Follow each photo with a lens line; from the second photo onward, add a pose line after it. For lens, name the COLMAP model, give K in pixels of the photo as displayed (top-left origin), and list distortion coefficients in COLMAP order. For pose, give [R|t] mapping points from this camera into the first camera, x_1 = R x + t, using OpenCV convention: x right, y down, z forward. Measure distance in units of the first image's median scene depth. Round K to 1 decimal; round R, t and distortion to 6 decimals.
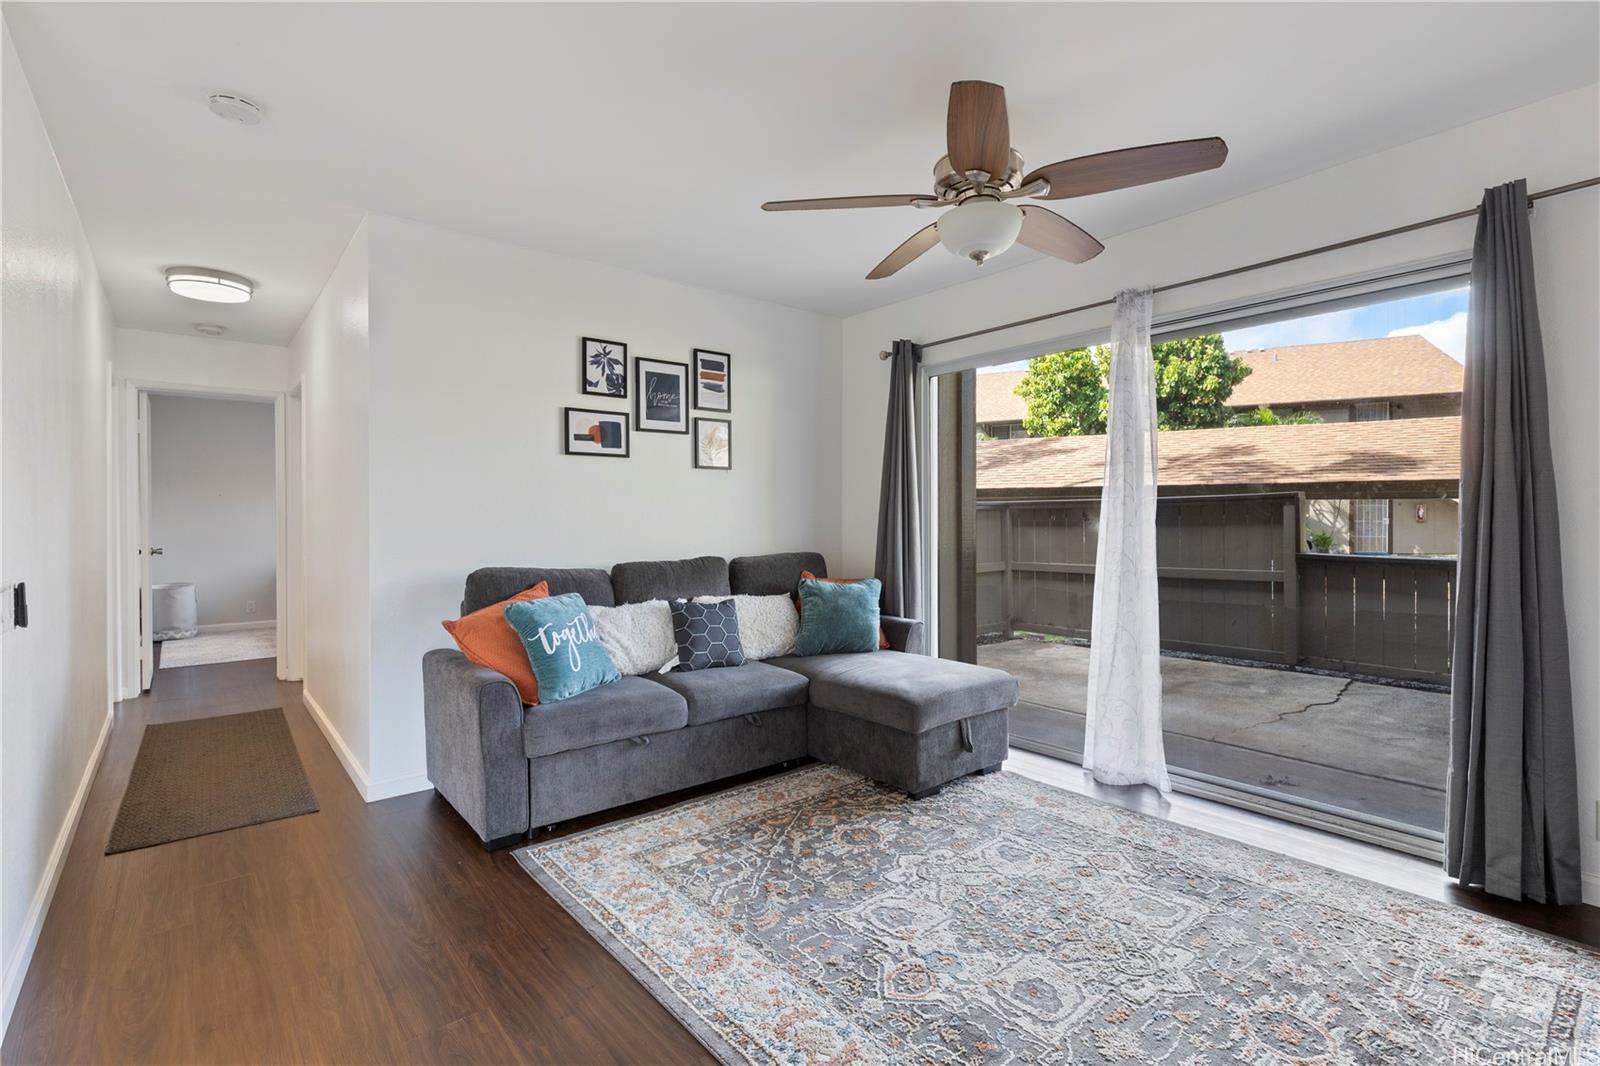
lens RADIAL K [[734.3, 0, 805.6], [0, 734.3, 529.6], [0, 0, 1]] dist [-0.001758, 0.002905]
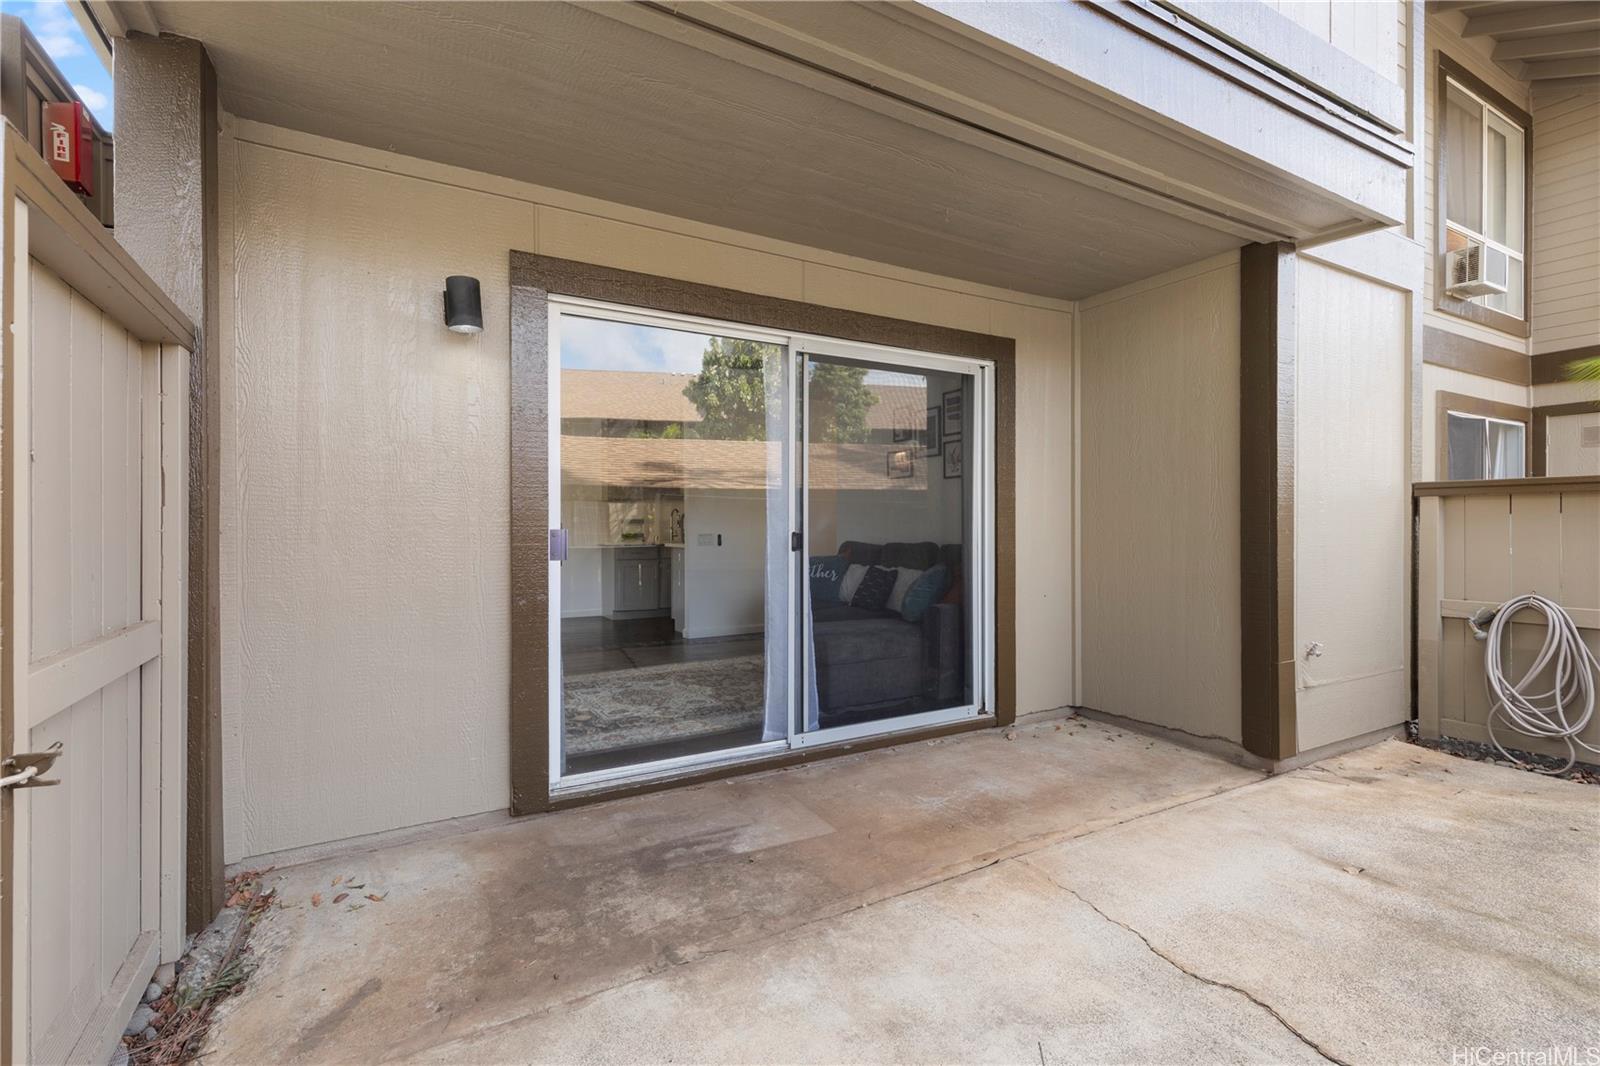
lens RADIAL K [[734.3, 0, 808.2], [0, 734.3, 530.6], [0, 0, 1]] dist [-0.001758, 0.002905]
pose [[-0.178998, 0.004196, -0.983840, 1.513122], [-0.014296, 0.999874, 0.006865, 0.009159], [0.983746, 0.015294, -0.178916, 1.202851]]
